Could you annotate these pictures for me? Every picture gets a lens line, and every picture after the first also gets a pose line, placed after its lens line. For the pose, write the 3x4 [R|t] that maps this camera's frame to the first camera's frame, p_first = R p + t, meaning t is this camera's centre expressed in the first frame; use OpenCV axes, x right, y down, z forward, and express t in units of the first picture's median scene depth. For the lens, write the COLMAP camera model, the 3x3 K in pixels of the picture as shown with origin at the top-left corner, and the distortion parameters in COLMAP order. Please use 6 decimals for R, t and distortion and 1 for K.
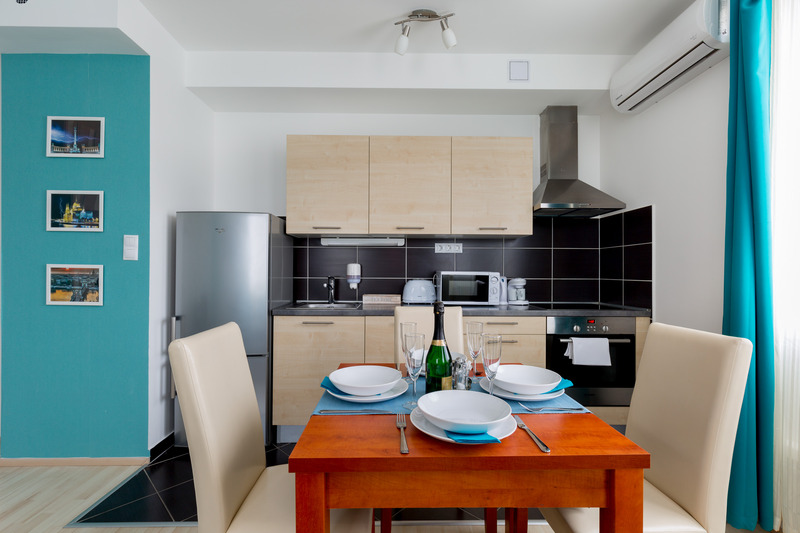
lens RADIAL K [[362.7, 0, 398.7], [0, 362.7, 270.3], [0, 0, 1]] dist [-0.004259, -0.000212]
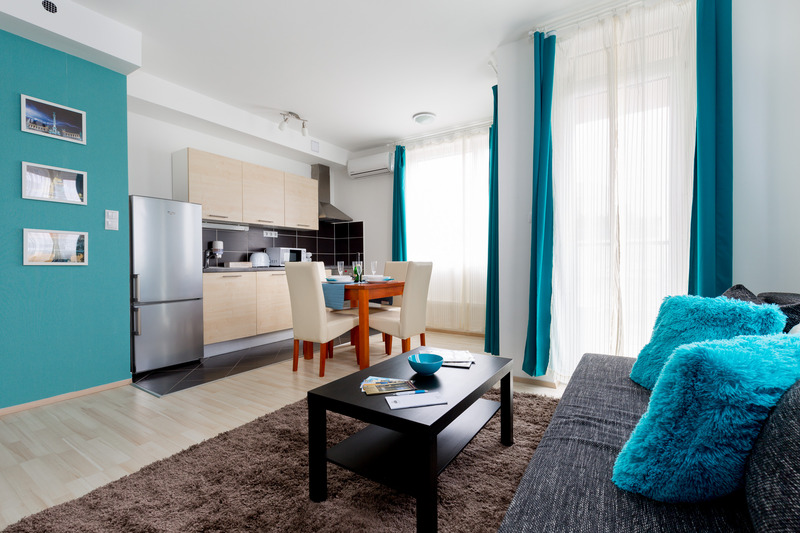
lens RADIAL K [[362.7, 0, 399.9], [0, 362.7, 265.4], [0, 0, 1]] dist [-0.004259, -0.000212]
pose [[0.557498, -0.012001, 0.830091, -1.137266], [0.003384, 0.999920, 0.012183, 0.078750], [-0.830171, -0.003983, 0.557494, -0.521707]]
